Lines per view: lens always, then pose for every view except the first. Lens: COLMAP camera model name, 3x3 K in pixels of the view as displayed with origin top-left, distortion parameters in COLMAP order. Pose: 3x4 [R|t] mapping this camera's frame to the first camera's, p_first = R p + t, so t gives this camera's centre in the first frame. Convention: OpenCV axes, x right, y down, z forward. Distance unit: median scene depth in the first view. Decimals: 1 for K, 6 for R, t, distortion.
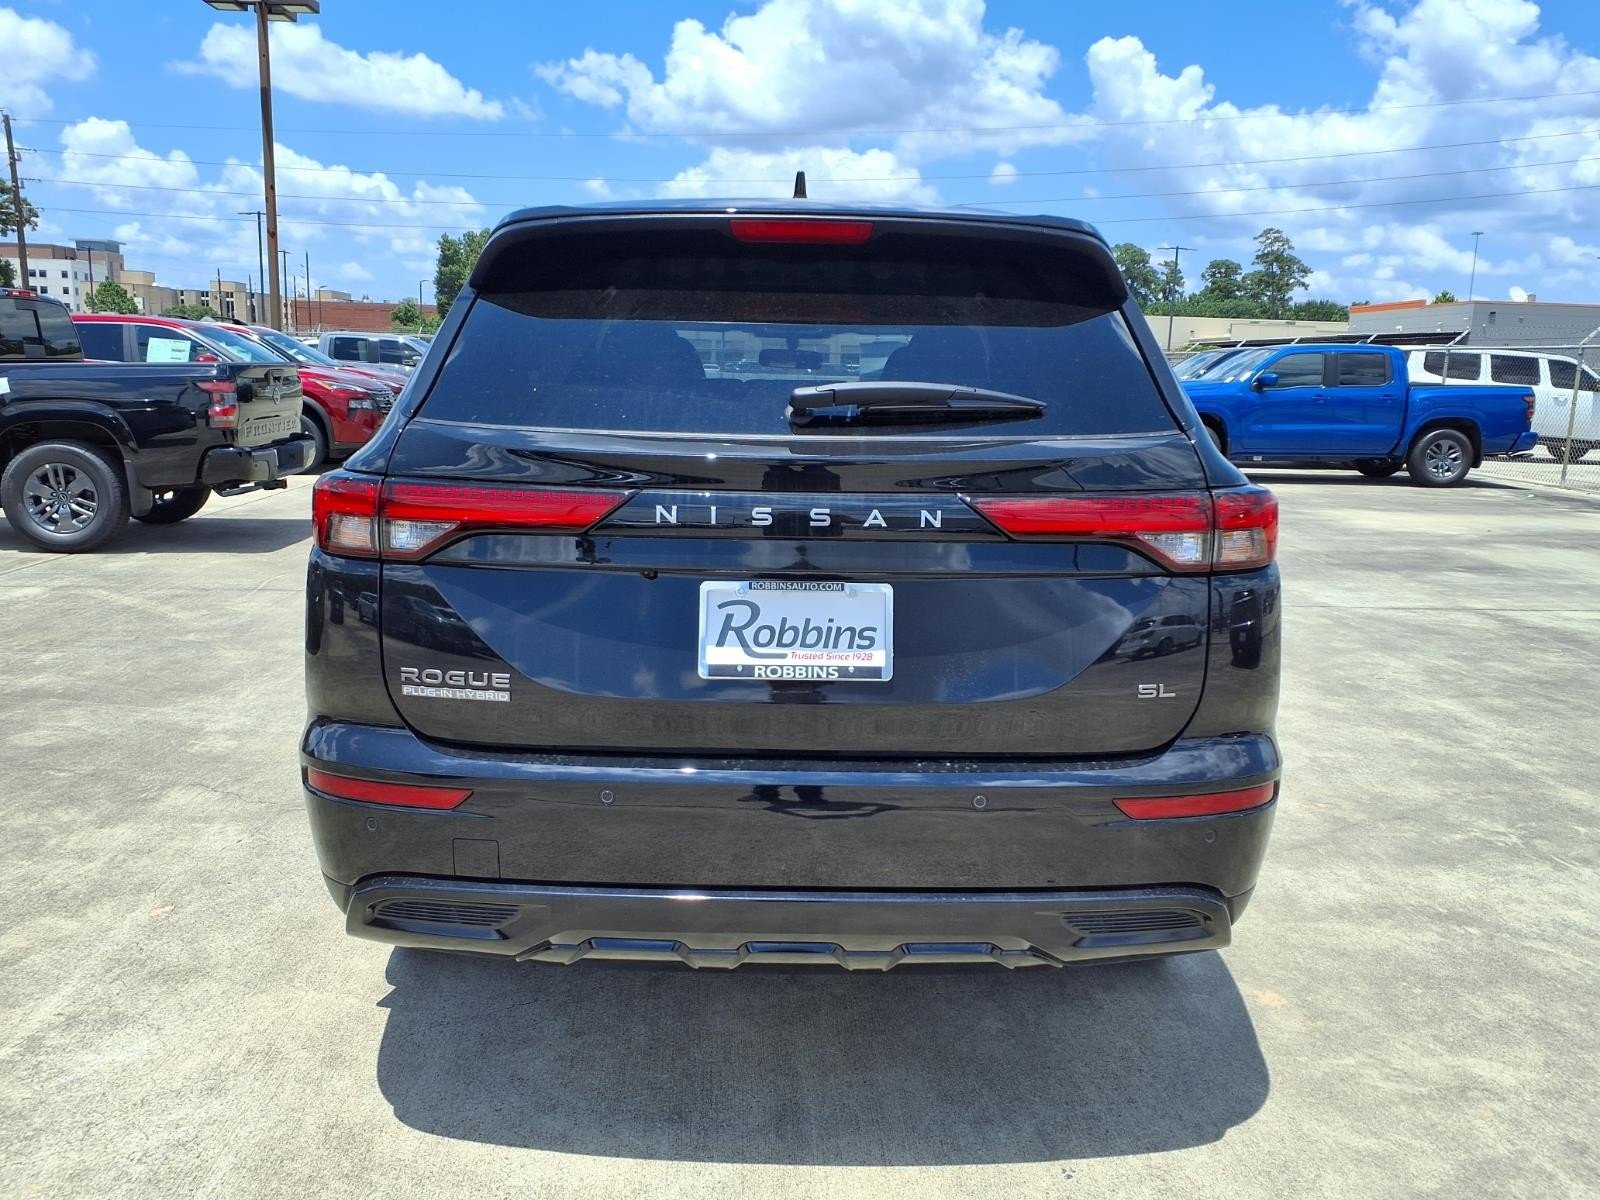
lens RADIAL K [[1318.1, 0, 787.2], [0, 1318.1, 600.6], [0, 0, 1]] dist [0.034057, -0.021079]
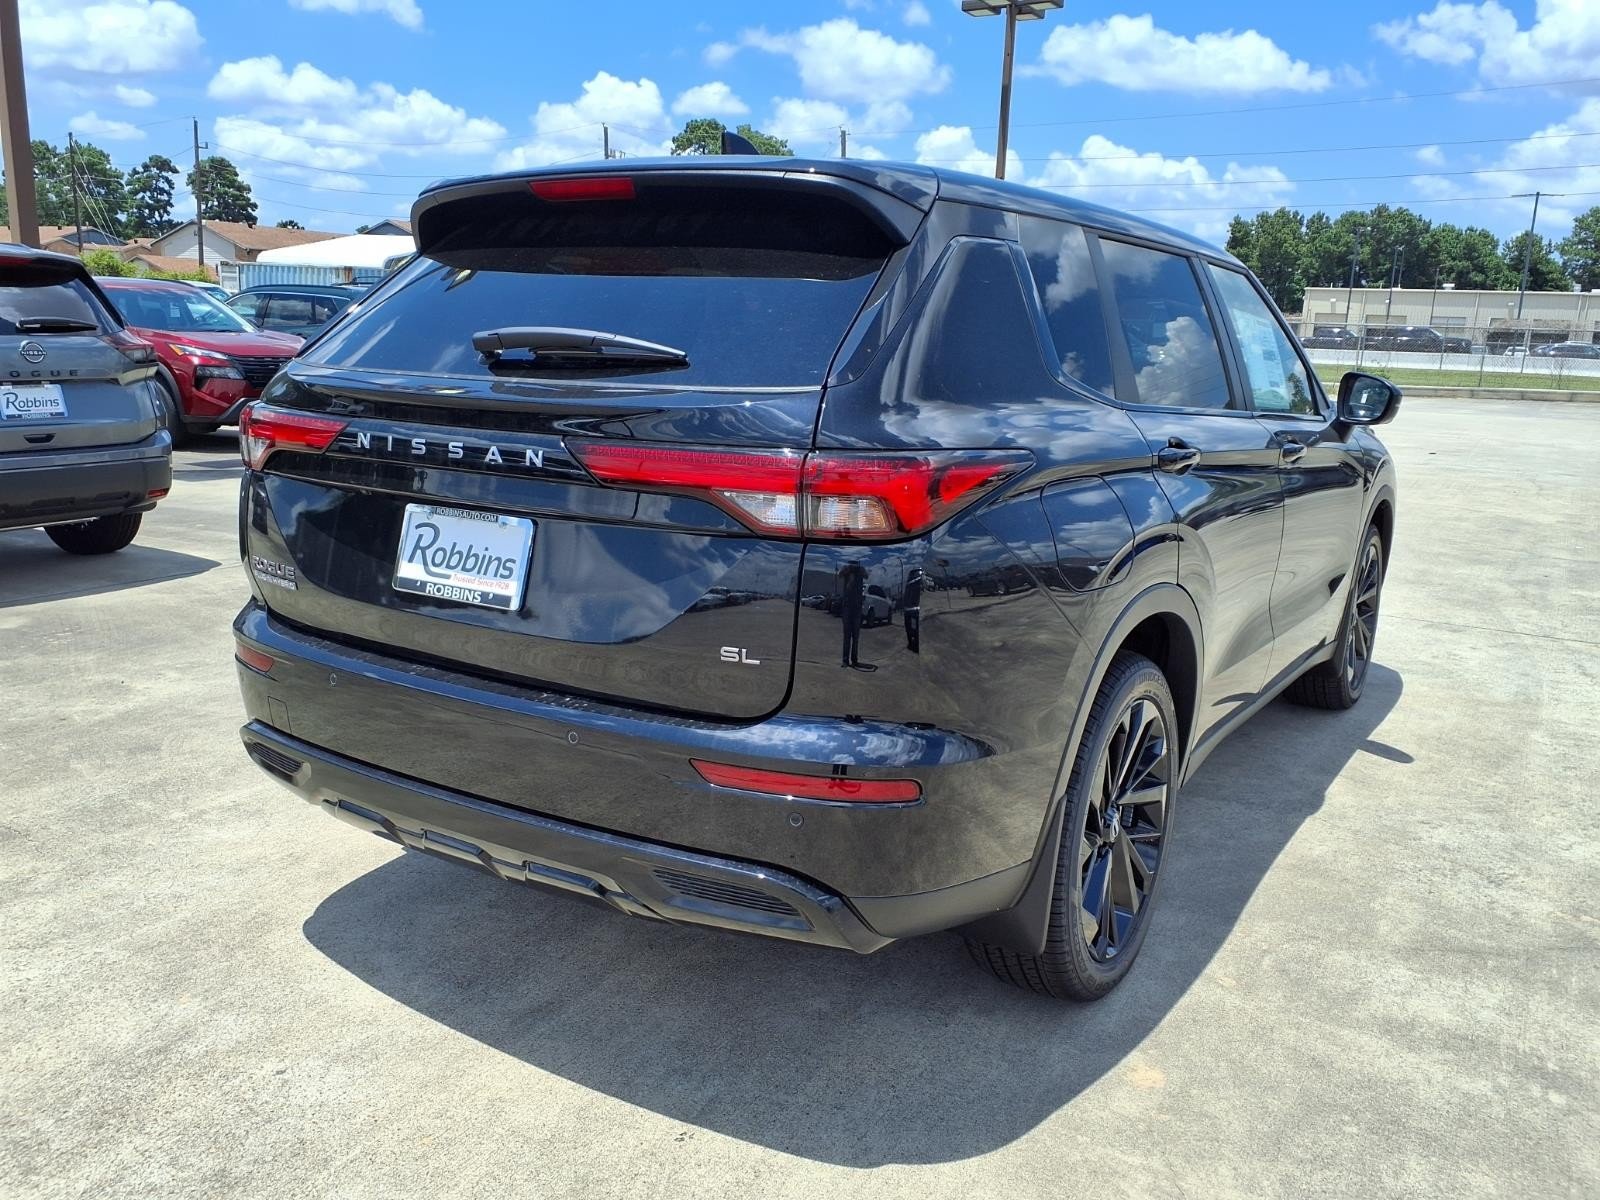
lens RADIAL K [[1318.1, 0, 787.2], [0, 1318.1, 600.6], [0, 0, 1]] dist [0.034057, -0.021079]
pose [[0.833341, 0.117131, -0.540206, 0.576352], [-0.111541, 0.992820, 0.043203, -0.011993], [0.541388, 0.024253, 0.840423, 0.159515]]
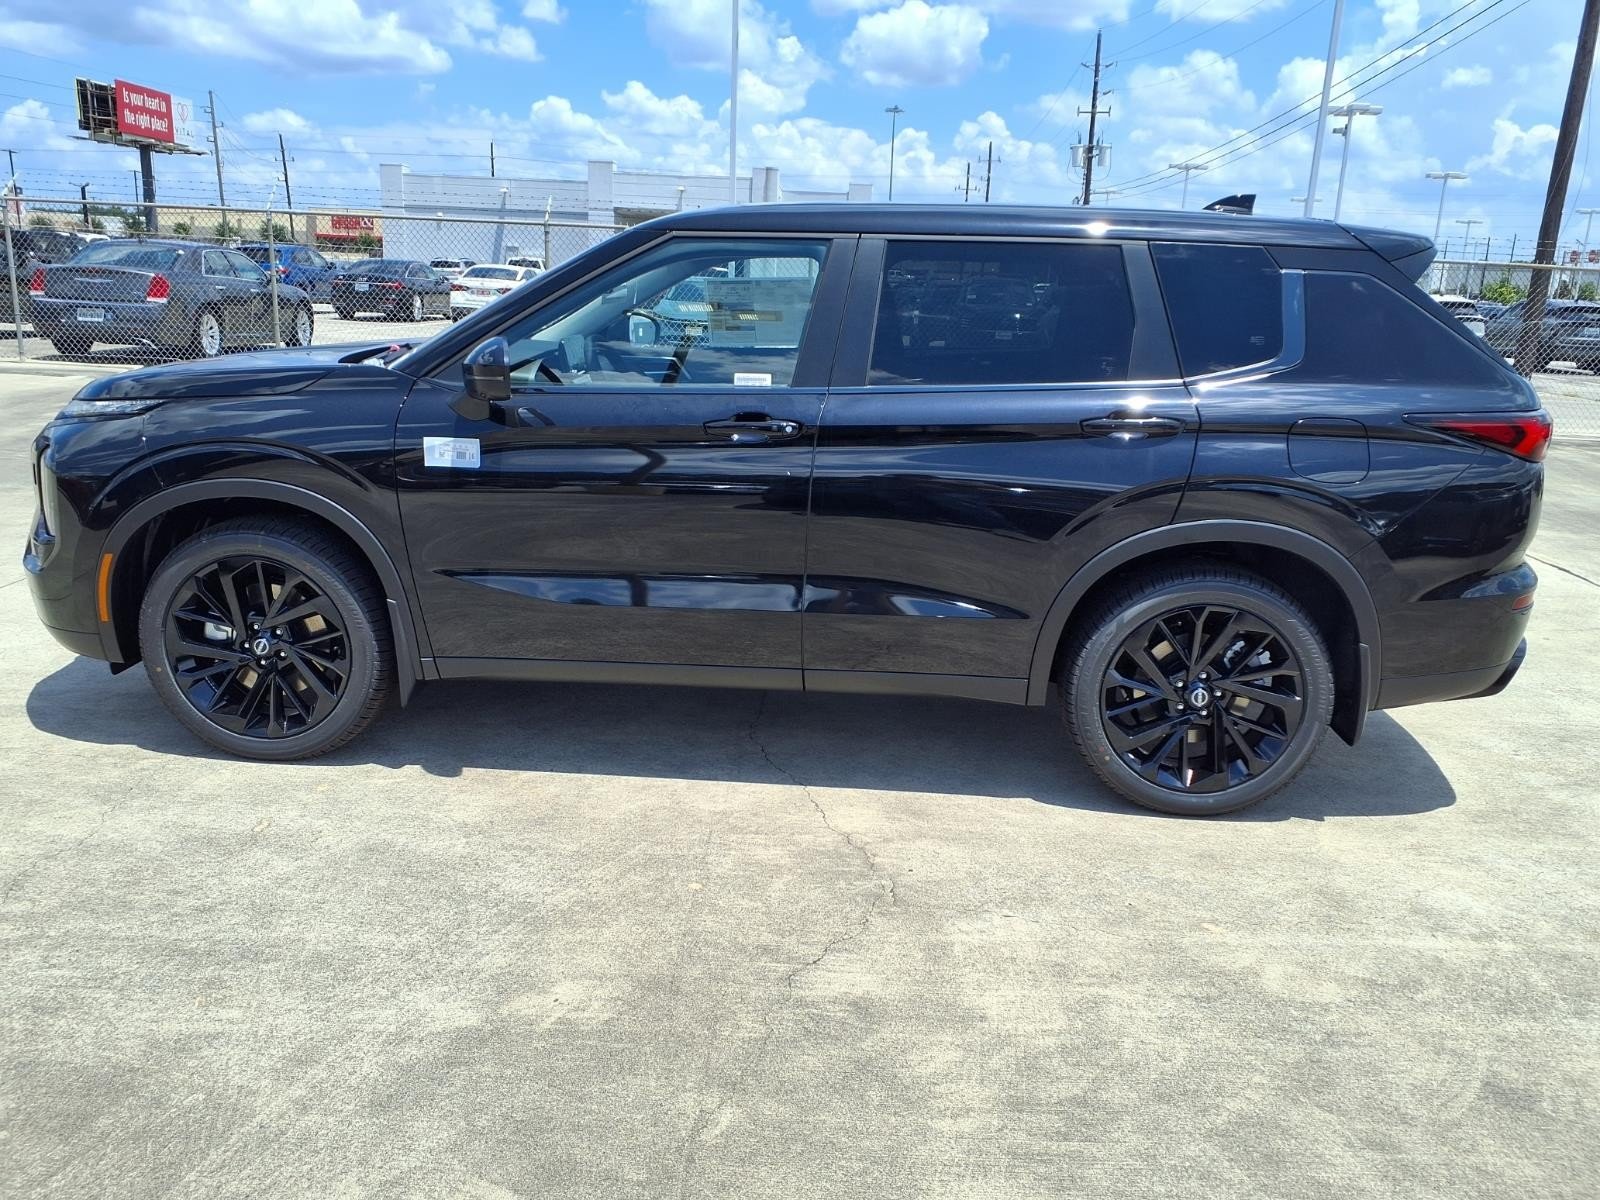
lens RADIAL K [[1318.1, 0, 787.2], [0, 1318.1, 600.6], [0, 0, 1]] dist [0.034057, -0.021079]
pose [[0.057737, -0.269480, 0.961274, -1.486036], [0.137291, 0.955875, 0.259721, -0.315033], [-0.988847, 0.116979, 0.092186, 1.311659]]
